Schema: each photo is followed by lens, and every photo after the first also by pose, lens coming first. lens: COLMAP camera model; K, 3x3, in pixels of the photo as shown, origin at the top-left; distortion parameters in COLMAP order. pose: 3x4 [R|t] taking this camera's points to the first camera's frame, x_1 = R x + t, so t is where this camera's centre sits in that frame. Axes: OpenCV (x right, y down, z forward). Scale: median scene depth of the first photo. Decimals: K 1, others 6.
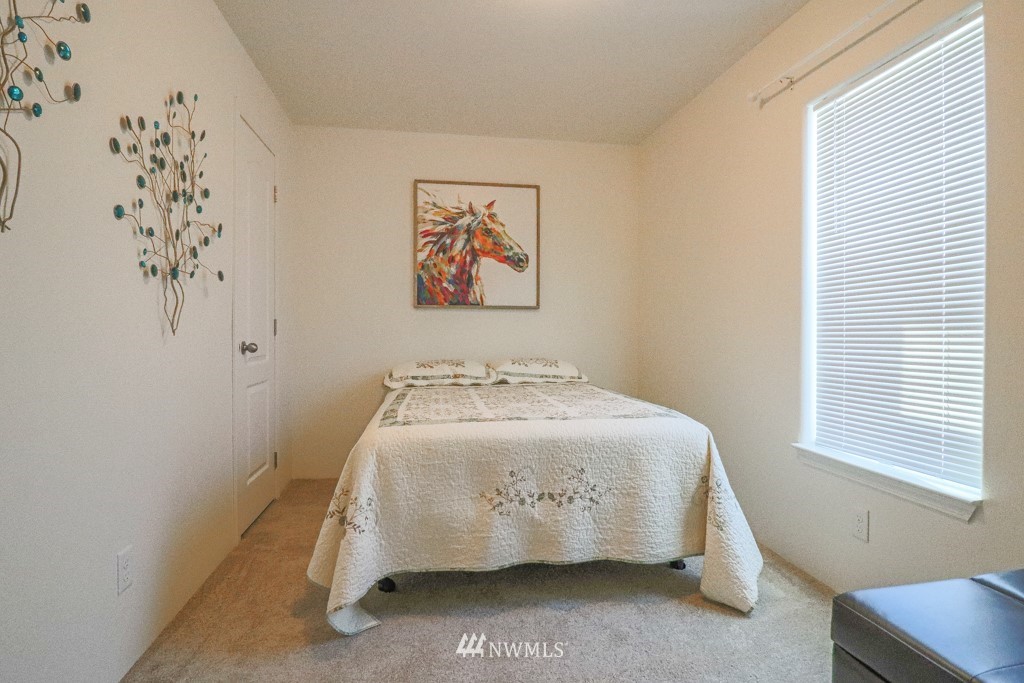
lens RADIAL K [[529.0, 0, 510.6], [0, 529.0, 331.3], [0, 0, 1]] dist [0.003702, -0.014739]
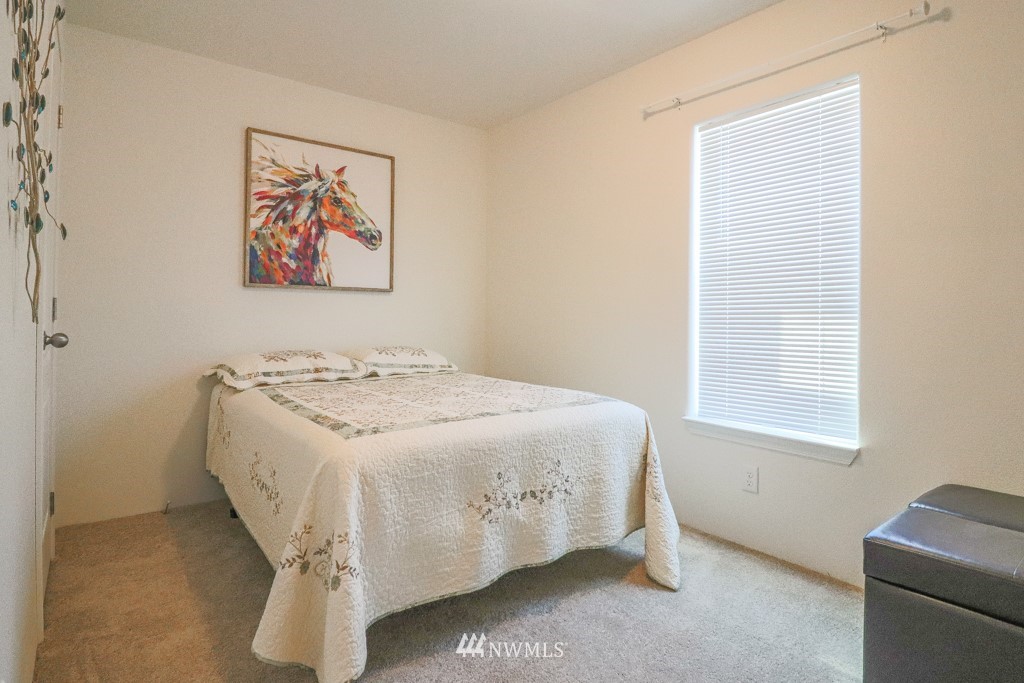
lens RADIAL K [[542.6, 0, 511.6], [0, 542.6, 309.8], [0, 0, 1]] dist [-0.005609, -0.001477]
pose [[0.877594, 0.012162, 0.479250, -0.249652], [-0.007069, 0.999898, -0.012429, -0.002252], [-0.479352, 0.007520, 0.877590, 0.100081]]
